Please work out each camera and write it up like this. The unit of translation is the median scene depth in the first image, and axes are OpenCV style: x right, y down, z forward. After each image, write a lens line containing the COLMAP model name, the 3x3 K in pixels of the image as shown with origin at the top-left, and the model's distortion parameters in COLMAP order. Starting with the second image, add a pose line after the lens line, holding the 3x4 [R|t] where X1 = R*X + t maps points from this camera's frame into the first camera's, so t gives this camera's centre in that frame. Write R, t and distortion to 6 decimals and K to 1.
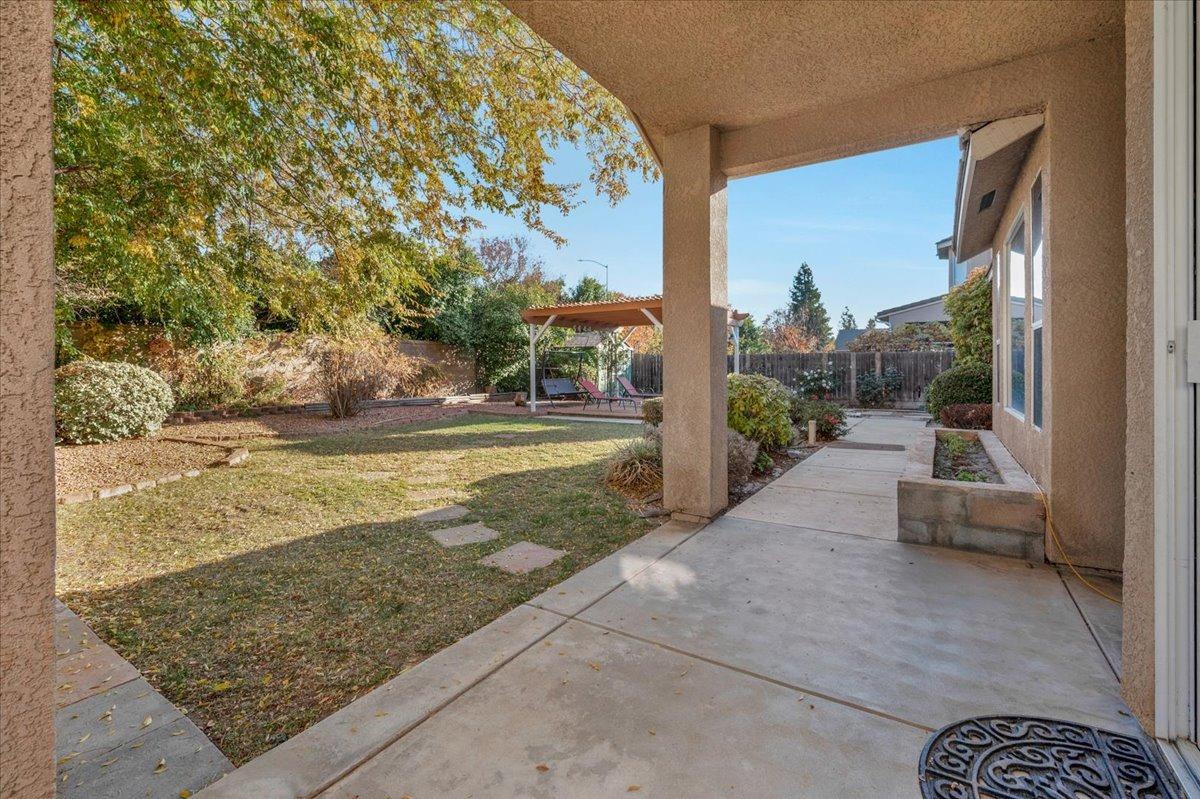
lens RADIAL K [[520.4, 0, 618.7], [0, 520.4, 371.6], [0, 0, 1]] dist [-0.004705, 0.000971]
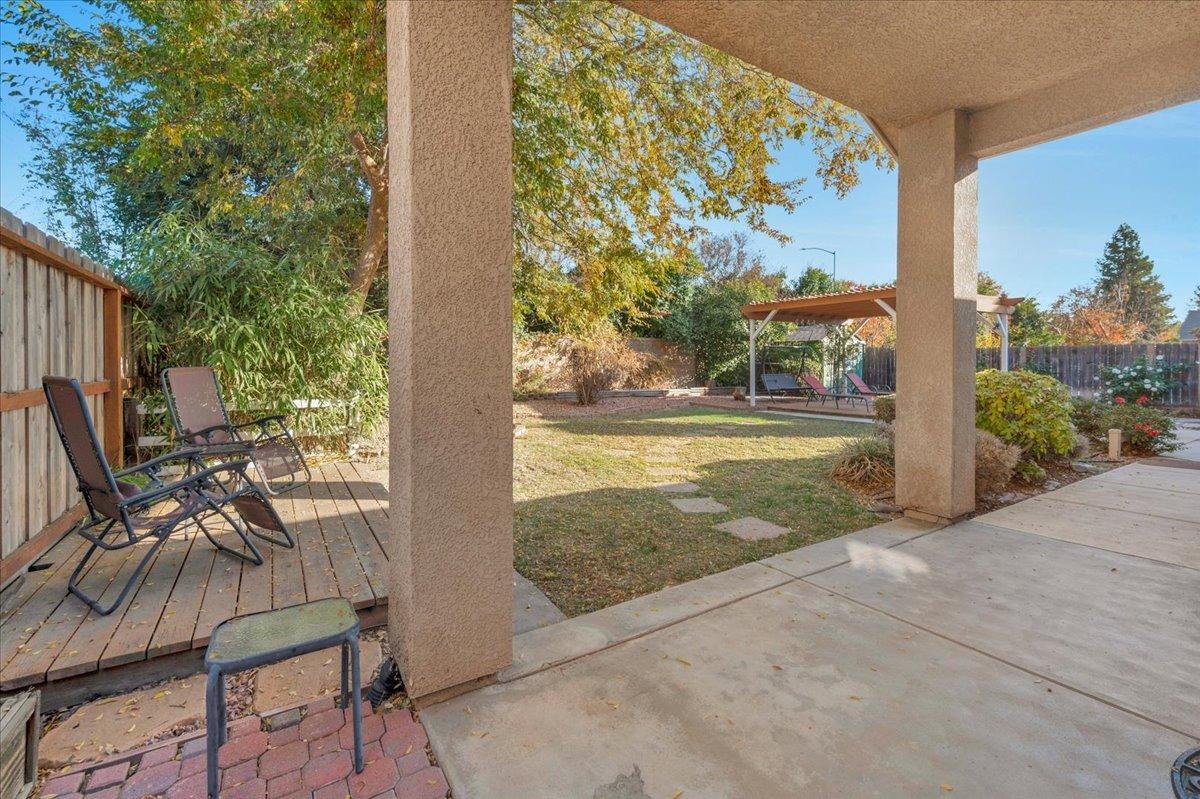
lens RADIAL K [[520.4, 0, 586.7], [0, 520.4, 370.4], [0, 0, 1]] dist [-0.004705, 0.000971]
pose [[0.893764, 0.008490, -0.448457, 0.001550], [-0.005142, 0.999949, 0.008683, 0.000491], [0.448508, -0.005454, 0.893762, -0.128416]]
